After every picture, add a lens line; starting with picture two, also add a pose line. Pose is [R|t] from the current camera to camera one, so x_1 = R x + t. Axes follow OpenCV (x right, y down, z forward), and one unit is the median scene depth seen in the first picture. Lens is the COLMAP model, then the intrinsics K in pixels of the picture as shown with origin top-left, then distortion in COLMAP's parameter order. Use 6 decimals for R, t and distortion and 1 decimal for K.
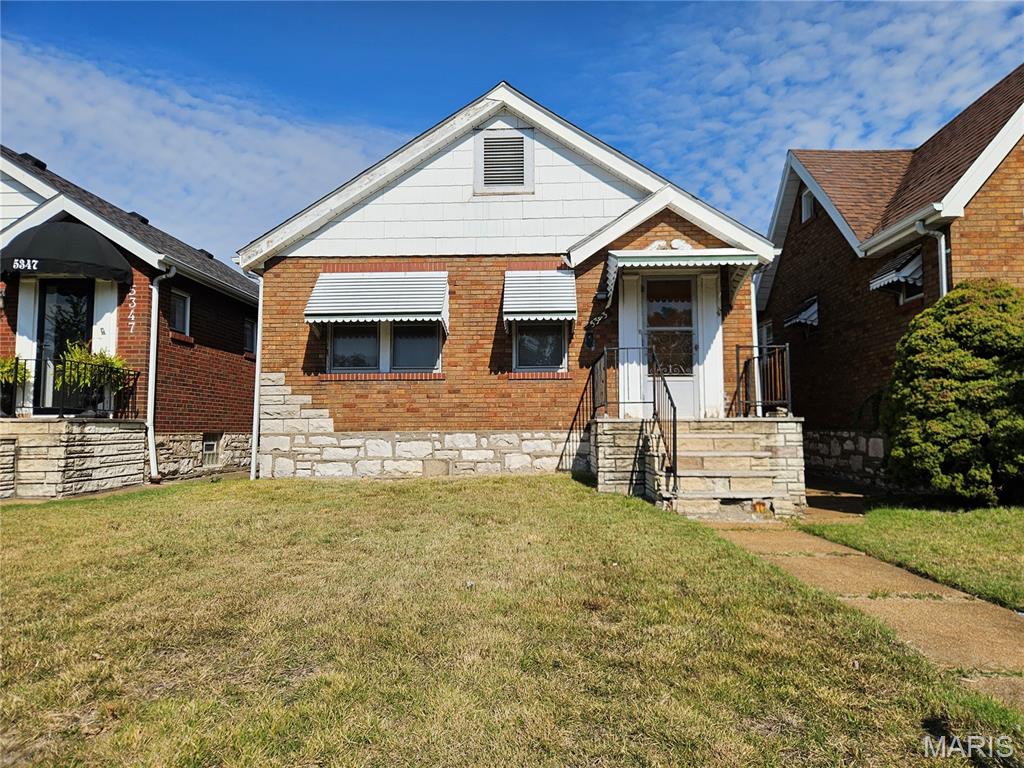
lens RADIAL K [[681.3, 0, 513.6], [0, 681.3, 376.1], [0, 0, 1]] dist [0.064011, -0.057395]
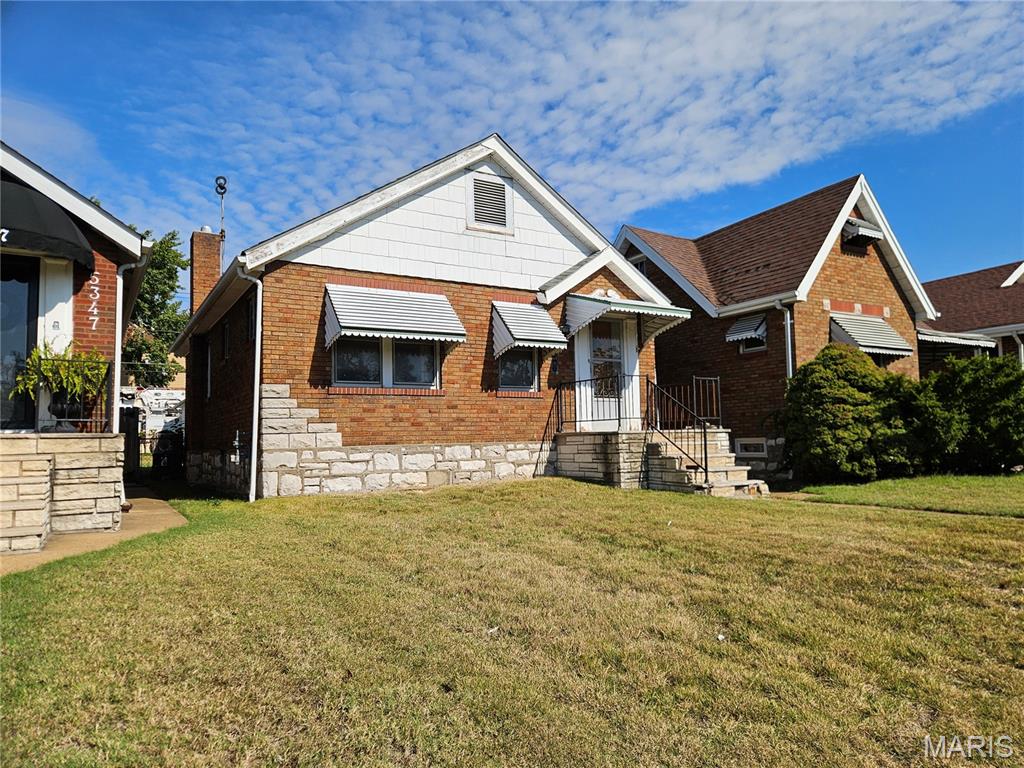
lens RADIAL K [[685.2, 0, 512.0], [0, 685.2, 384.0], [0, 0, 1]] dist [0.069937, -0.055526]
pose [[0.836193, 0.033051, 0.547438, -0.604679], [-0.025629, 0.999447, -0.021193, 0.006613], [-0.547836, 0.003691, 0.836578, 0.037373]]
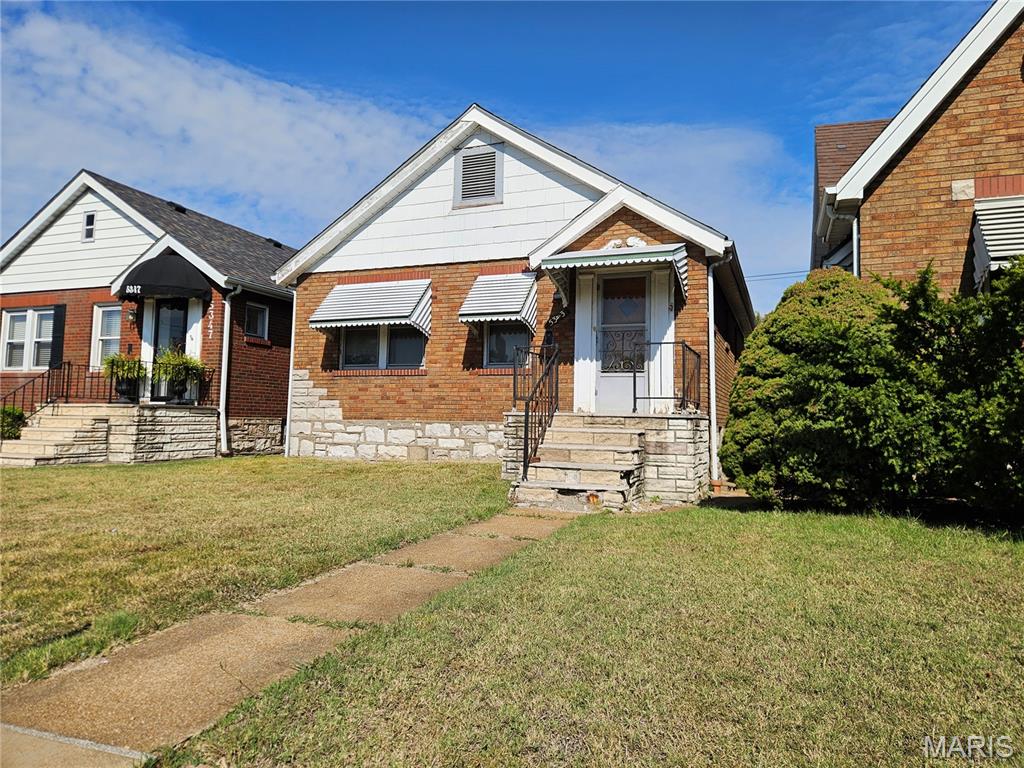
lens RADIAL K [[676.4, 0, 509.9], [0, 676.4, 371.5], [0, 0, 1]] dist [0.067485, -0.056367]
pose [[0.942525, -0.001648, -0.334131, 0.402879], [0.003063, 0.999988, 0.003708, -0.004956], [0.334121, -0.004518, 0.942519, -0.008359]]
